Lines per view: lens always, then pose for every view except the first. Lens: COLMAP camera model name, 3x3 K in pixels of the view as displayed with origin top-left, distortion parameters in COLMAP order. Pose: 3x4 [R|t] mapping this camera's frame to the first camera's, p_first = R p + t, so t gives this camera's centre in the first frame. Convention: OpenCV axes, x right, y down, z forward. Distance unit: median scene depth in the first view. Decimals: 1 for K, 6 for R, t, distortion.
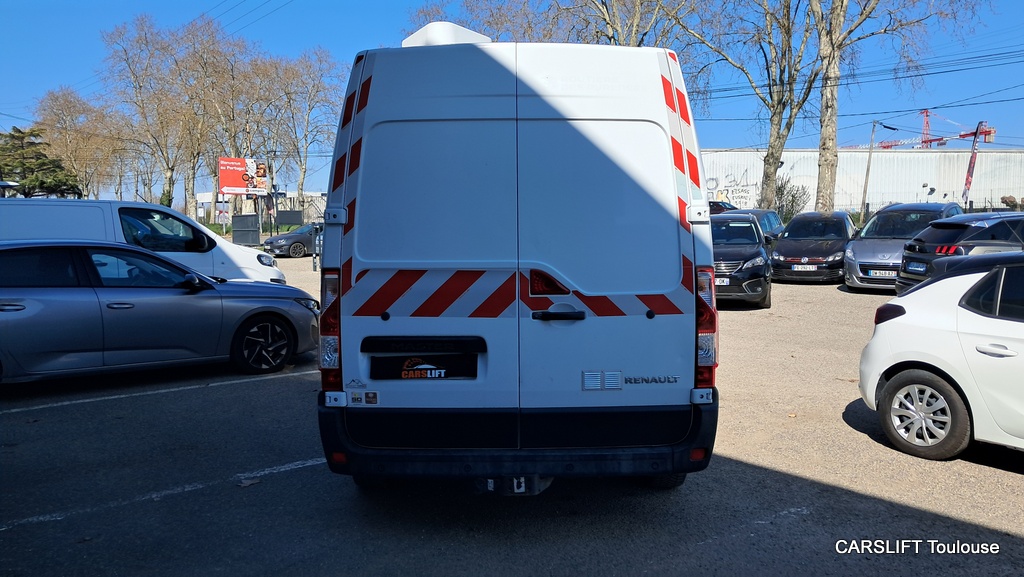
lens RADIAL K [[820.0, 0, 536.0], [0, 820.0, 285.1], [0, 0, 1]] dist [0.010117, 0.001011]
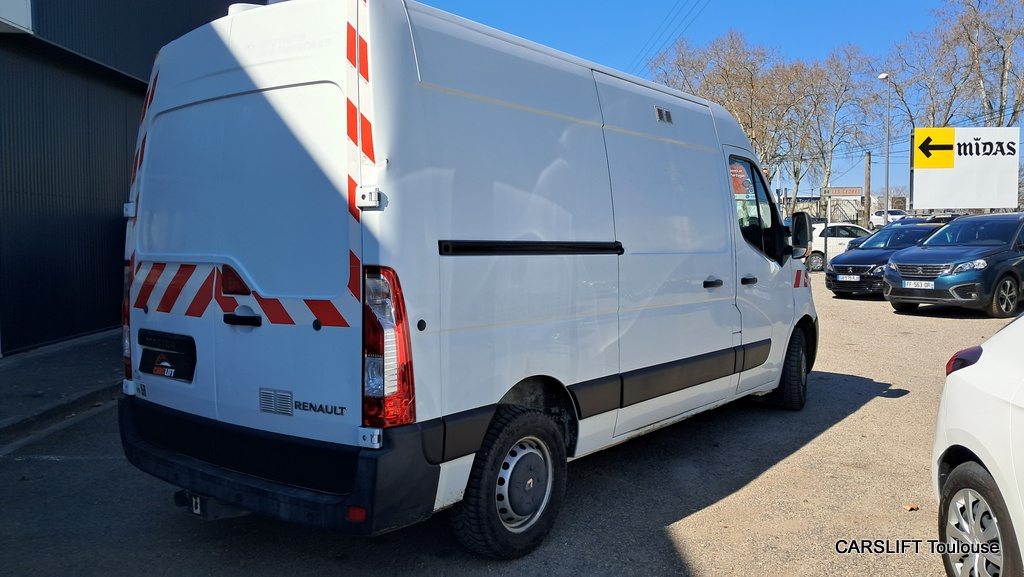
lens RADIAL K [[819.0, 0, 532.1], [0, 819.0, 273.9], [0, 0, 1]] dist [0.004491, 0.000217]
pose [[0.788847, 0.027239, -0.613986, 0.784976], [-0.039622, 0.999193, -0.006578, -0.016597], [0.613311, 0.029516, 0.789290, 0.497644]]
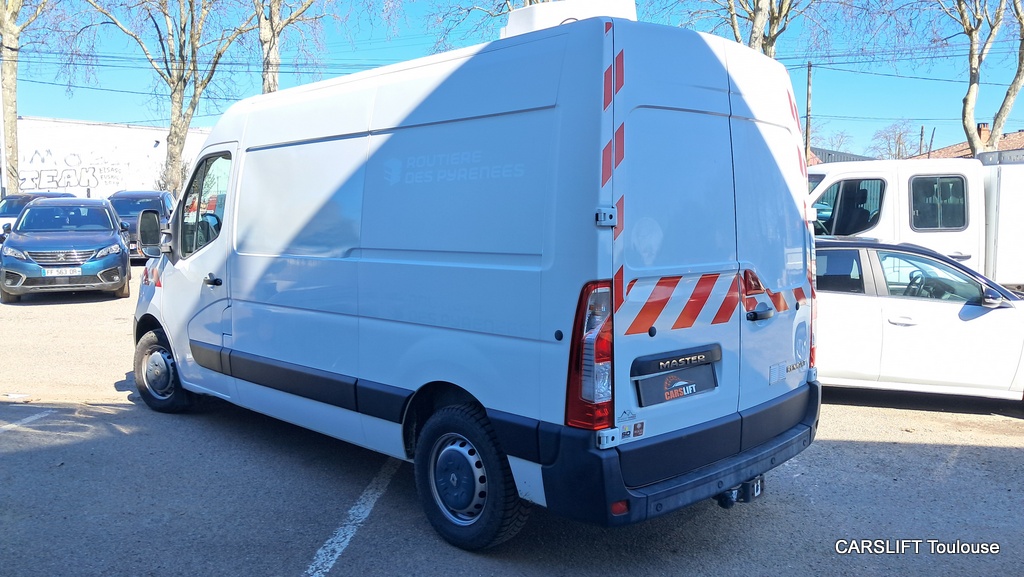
lens RADIAL K [[819.0, 0, 532.1], [0, 819.0, 273.9], [0, 0, 1]] dist [0.004491, 0.000217]
pose [[0.711605, -0.046593, 0.701033, -0.866455], [0.041508, 0.998844, 0.024252, -0.048529], [-0.701352, 0.011841, 0.712717, 0.469723]]
